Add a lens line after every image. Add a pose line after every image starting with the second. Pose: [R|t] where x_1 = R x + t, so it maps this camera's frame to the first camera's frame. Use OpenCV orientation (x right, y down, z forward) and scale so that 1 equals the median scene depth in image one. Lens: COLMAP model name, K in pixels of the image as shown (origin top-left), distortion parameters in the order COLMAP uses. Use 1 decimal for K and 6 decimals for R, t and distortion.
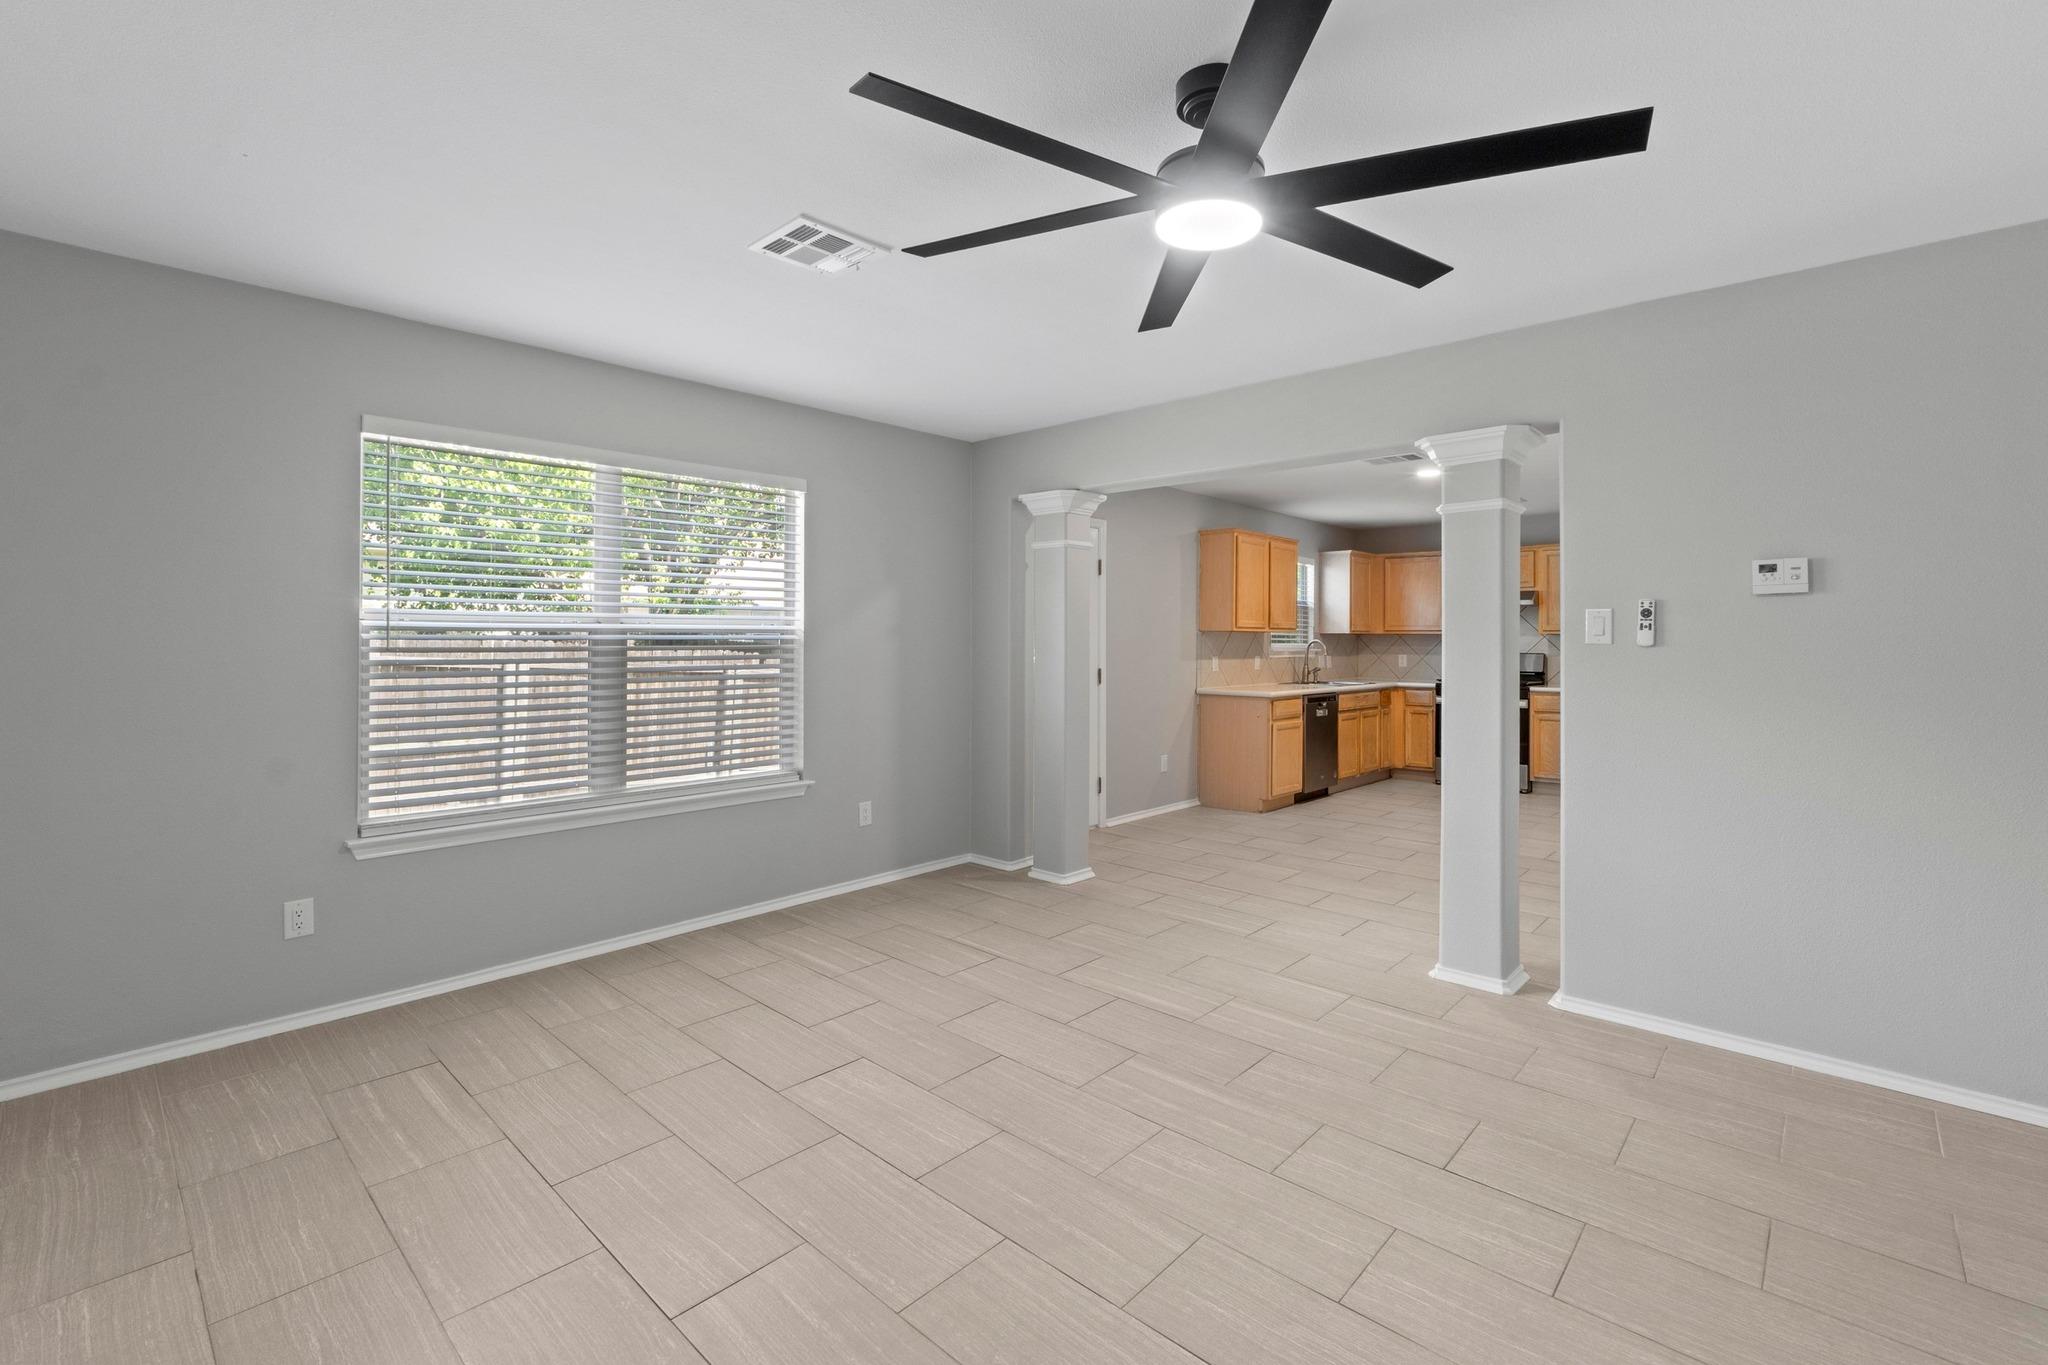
lens RADIAL K [[888.3, 0, 1013.1], [0, 888.3, 643.2], [0, 0, 1]] dist [-0.006764, 0.000673]
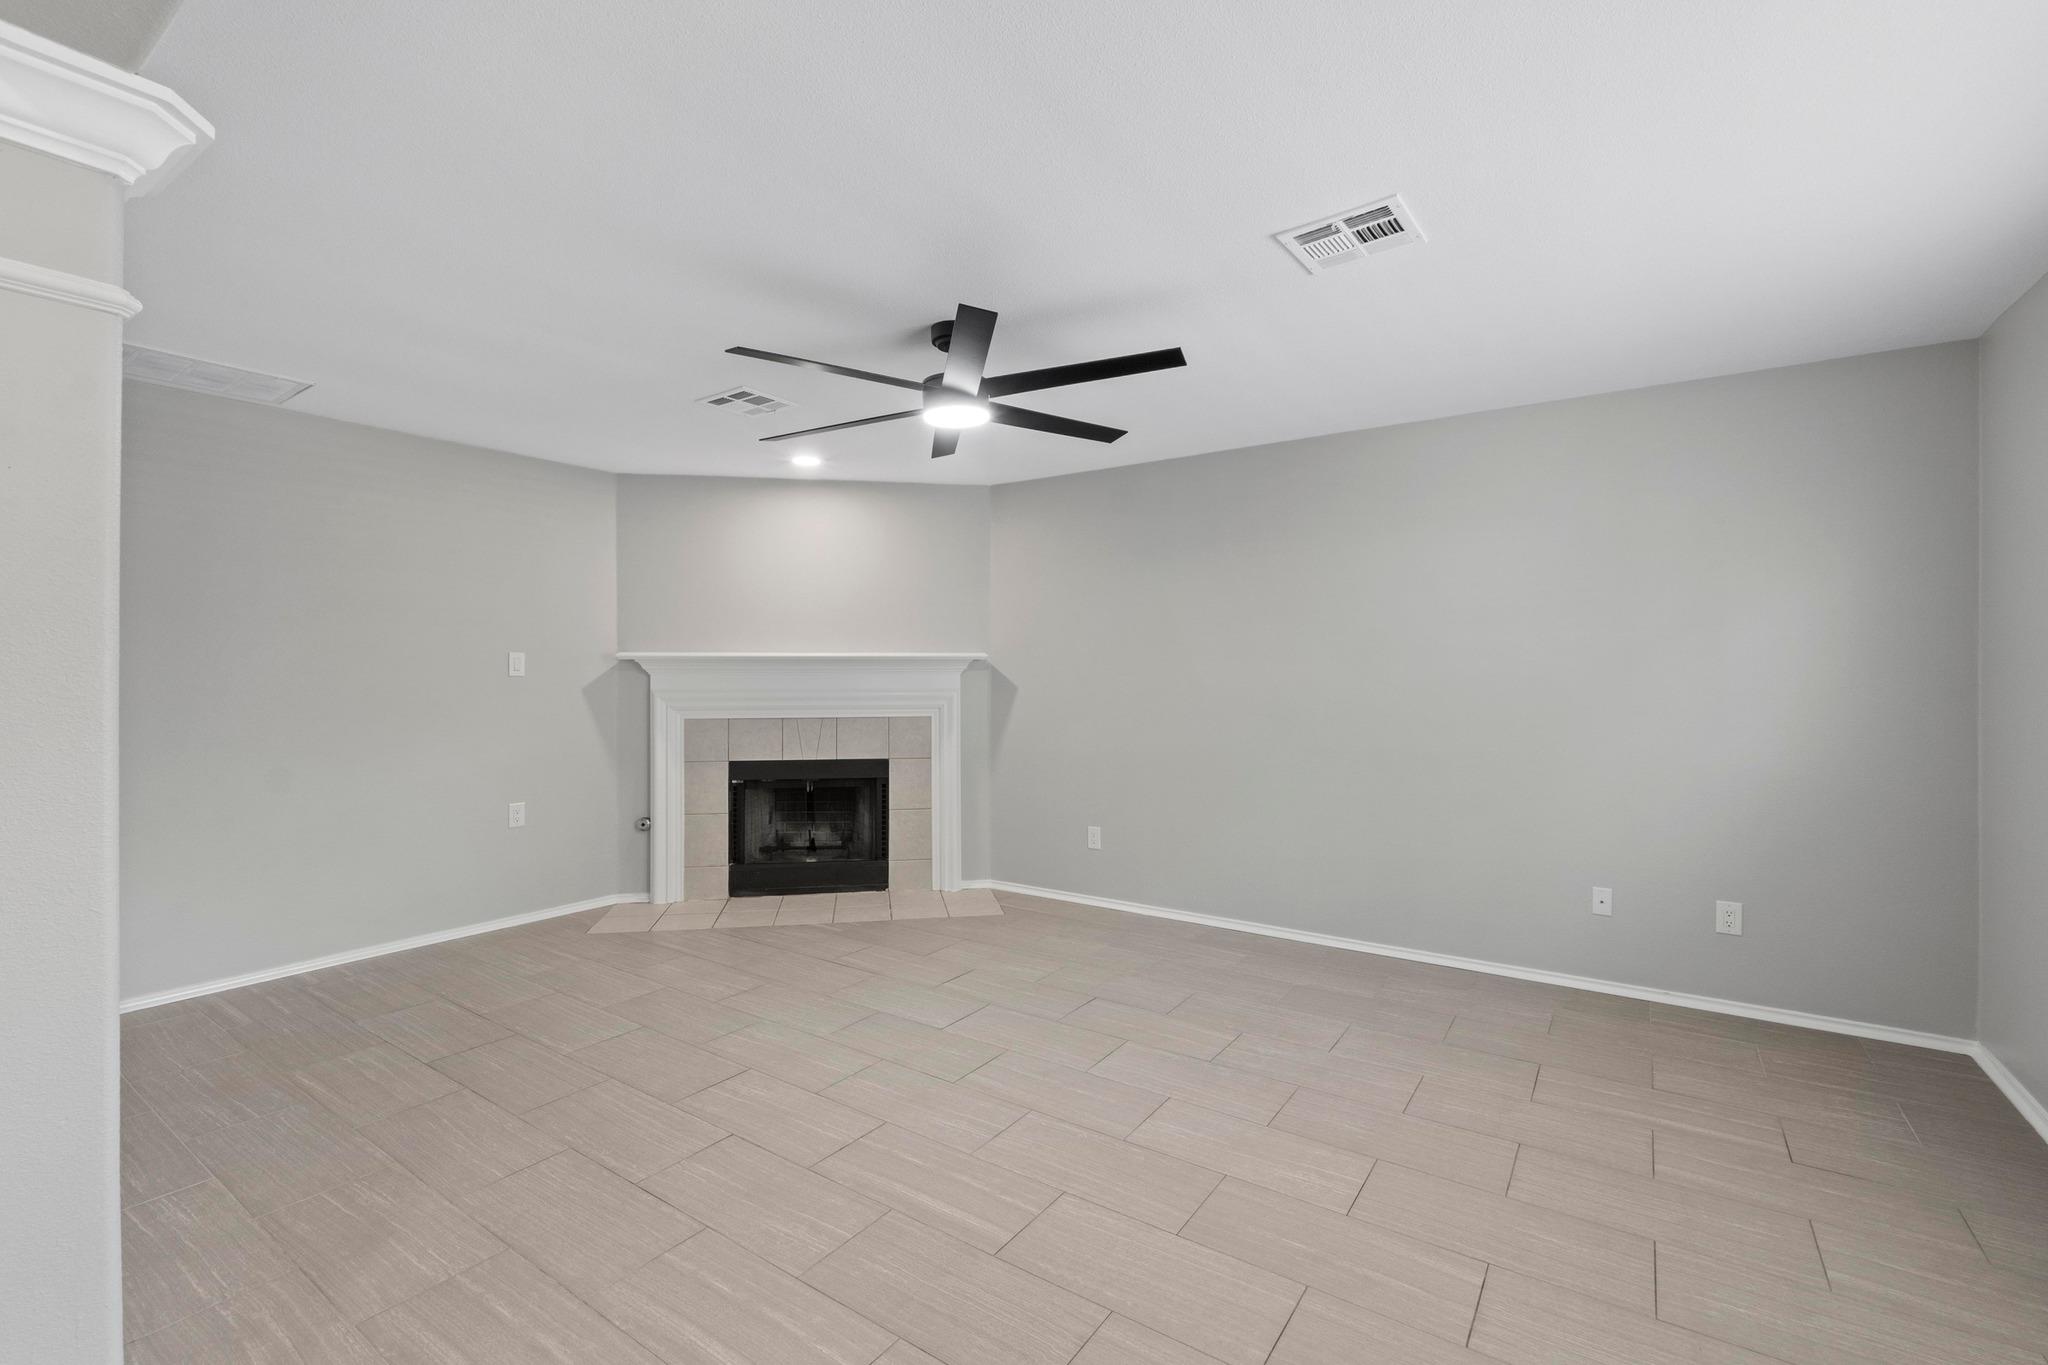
lens RADIAL K [[888.3, 0, 1017.2], [0, 888.3, 667.9], [0, 0, 1]] dist [-0.006764, 0.000673]
pose [[-0.988804, -0.003983, -0.149165, 0.088546], [-0.003751, 0.999991, -0.001833, -0.003368], [0.149171, -0.001252, -0.988811, 0.656185]]
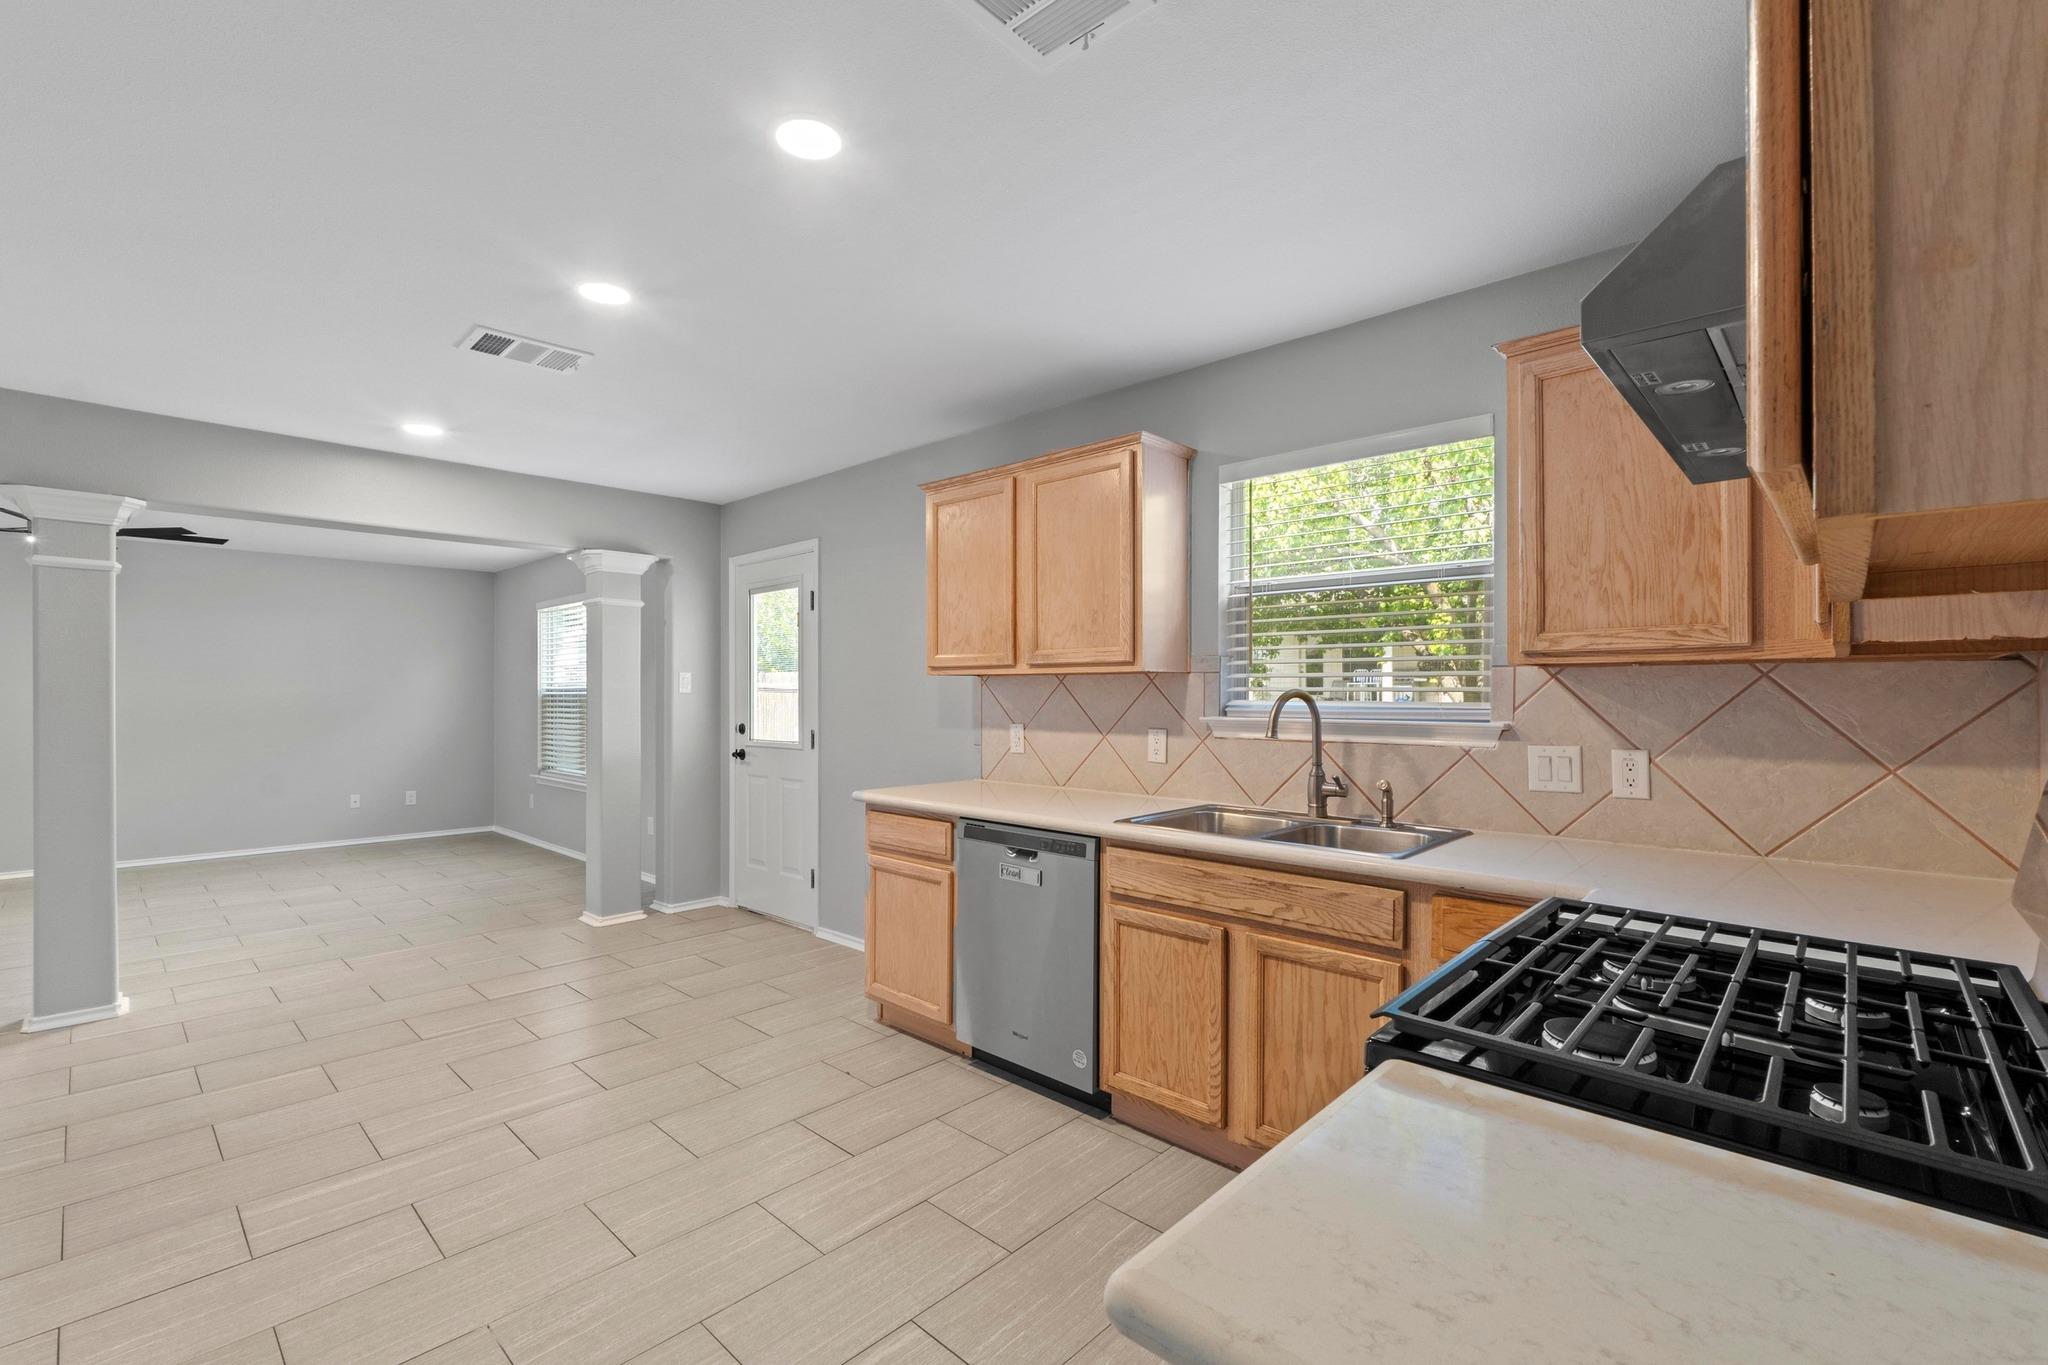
lens RADIAL K [[888.3, 0, 1018.9], [0, 888.3, 694.9], [0, 0, 1]] dist [-0.006764, 0.000673]
pose [[0.001292, -0.002579, -0.999996, 0.743653], [-0.005569, 0.999981, -0.002586, -0.000591], [0.999984, 0.005573, 0.001278, 0.996507]]
